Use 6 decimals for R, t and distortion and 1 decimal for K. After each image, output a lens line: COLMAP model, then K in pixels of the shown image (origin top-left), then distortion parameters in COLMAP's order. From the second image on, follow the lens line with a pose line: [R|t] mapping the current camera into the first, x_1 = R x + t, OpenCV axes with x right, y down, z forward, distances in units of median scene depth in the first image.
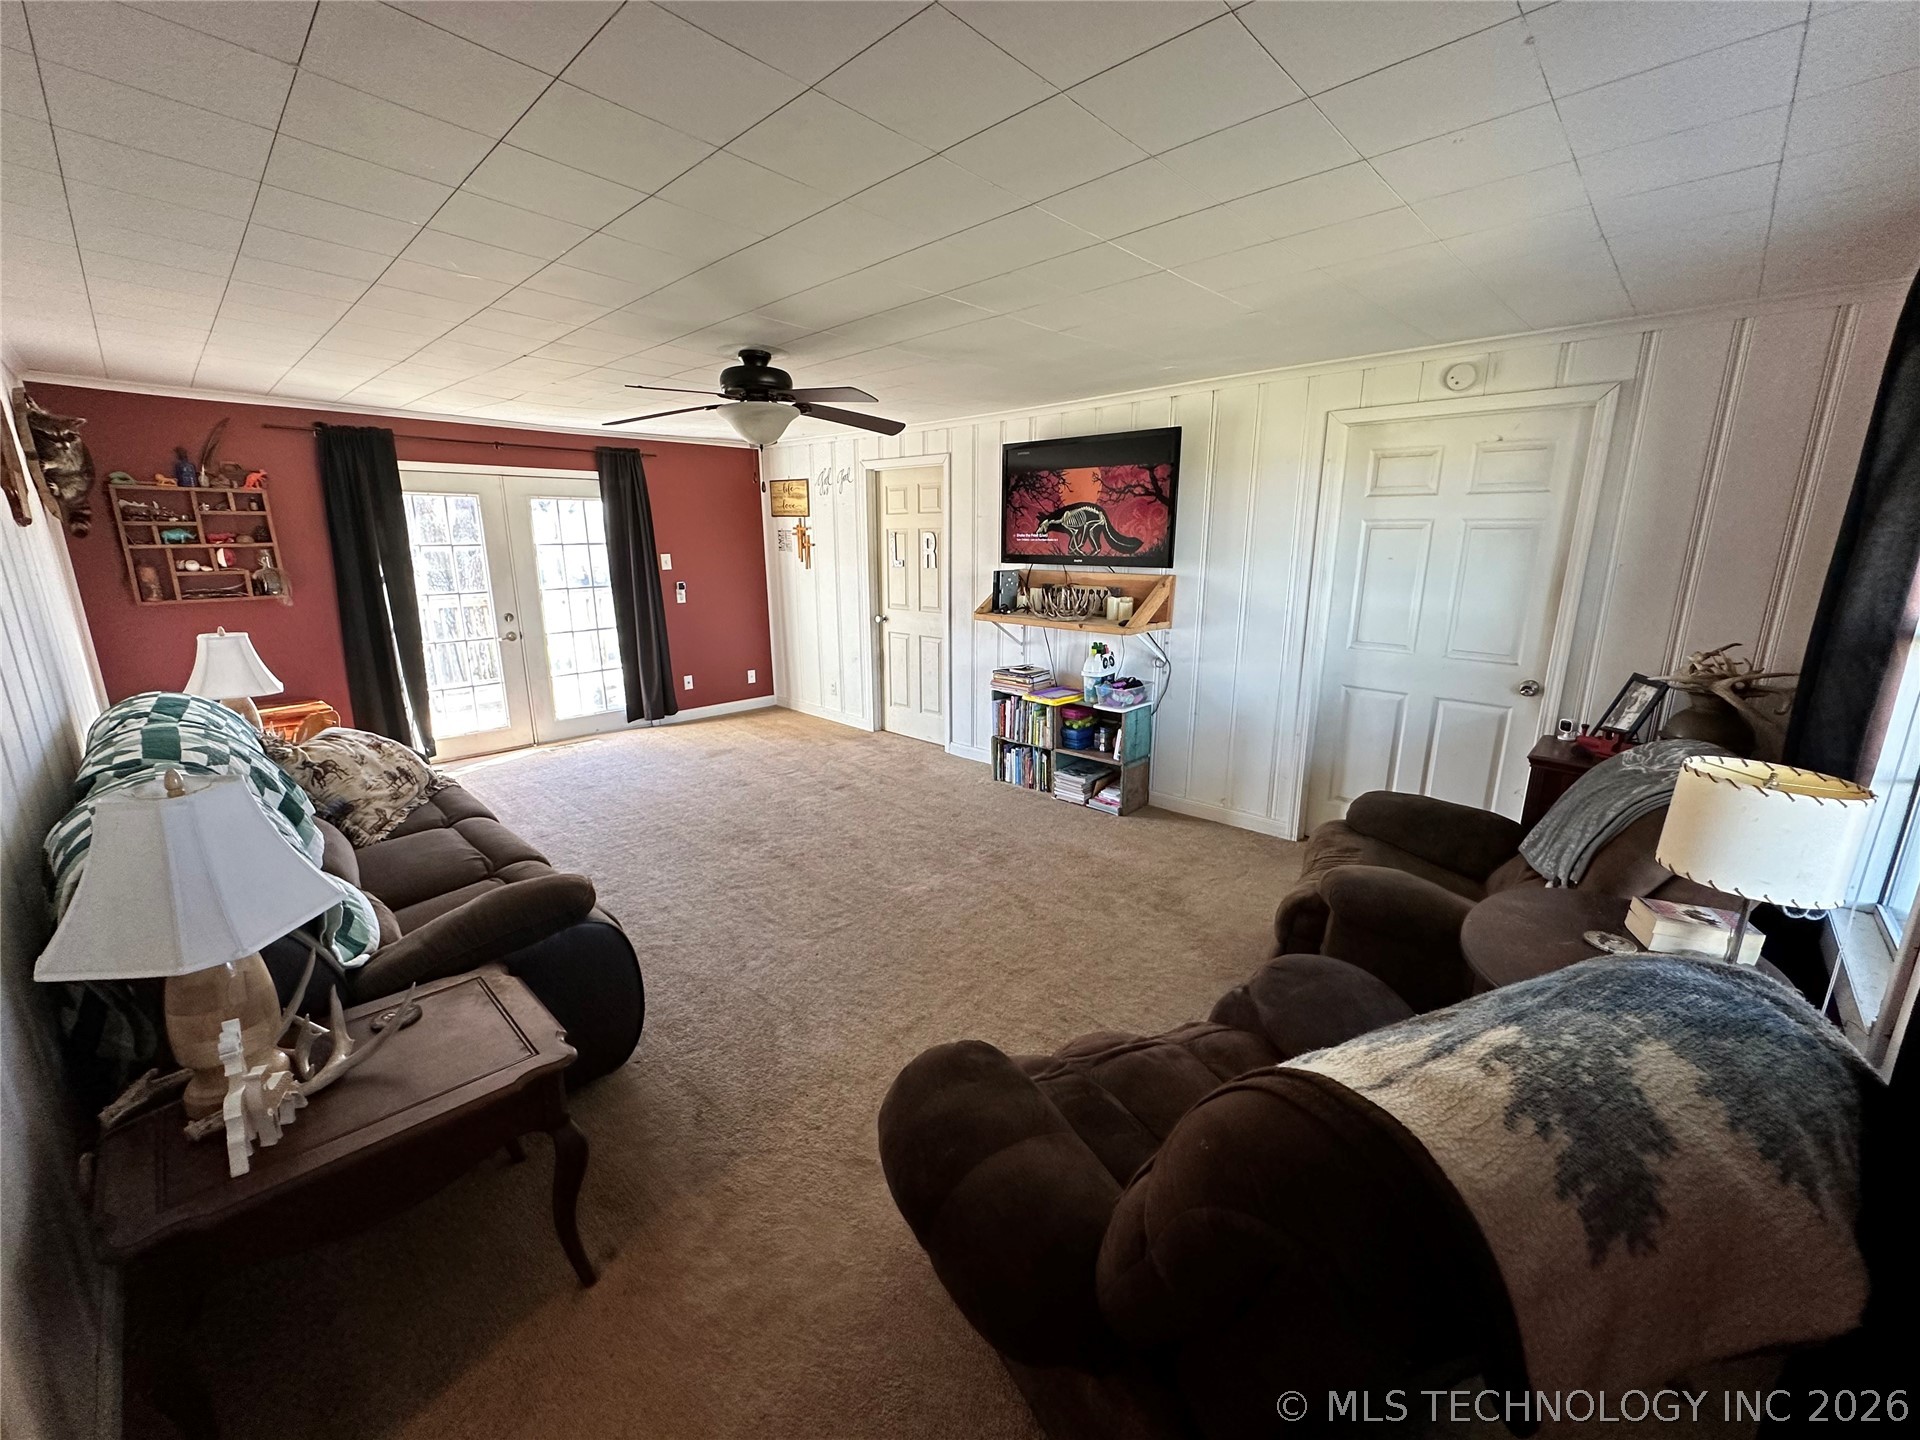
lens RADIAL K [[764.5, 0, 953.2], [0, 764.5, 725.9], [0, 0, 1]] dist [-0.003216, 0.000377]
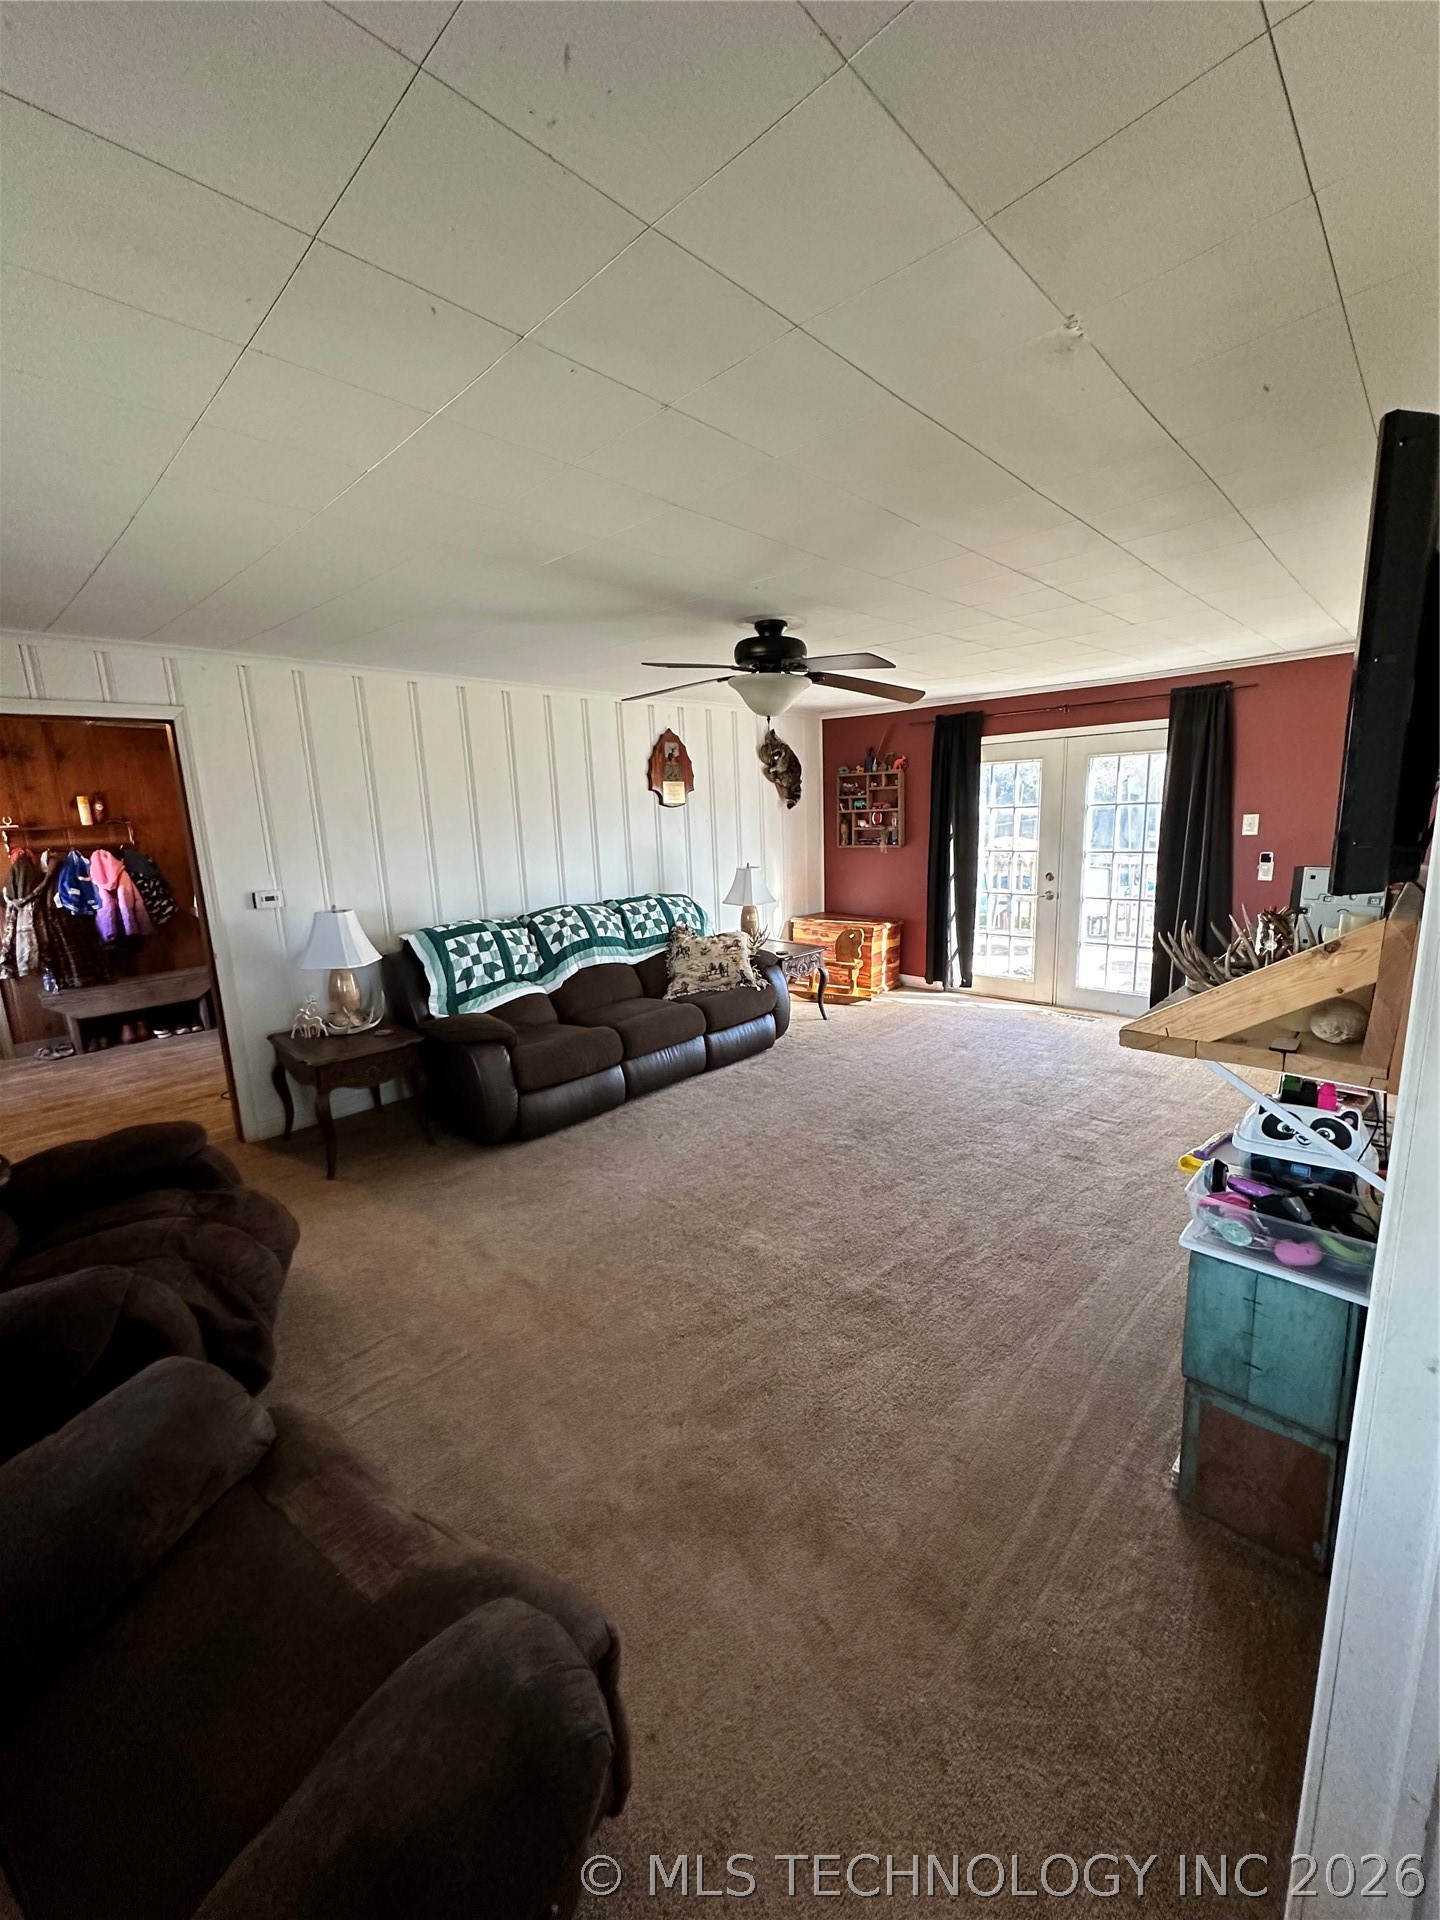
lens RADIAL K [[764.5, 0, 727.5], [0, 764.5, 969.1], [0, 0, 1]] dist [-0.003216, 0.000377]
pose [[0.001090, 0.204488, -0.978868, 0.501589], [-0.203285, 0.958475, 0.200001, -0.159965], [0.979119, 0.198772, 0.042614, 0.638351]]
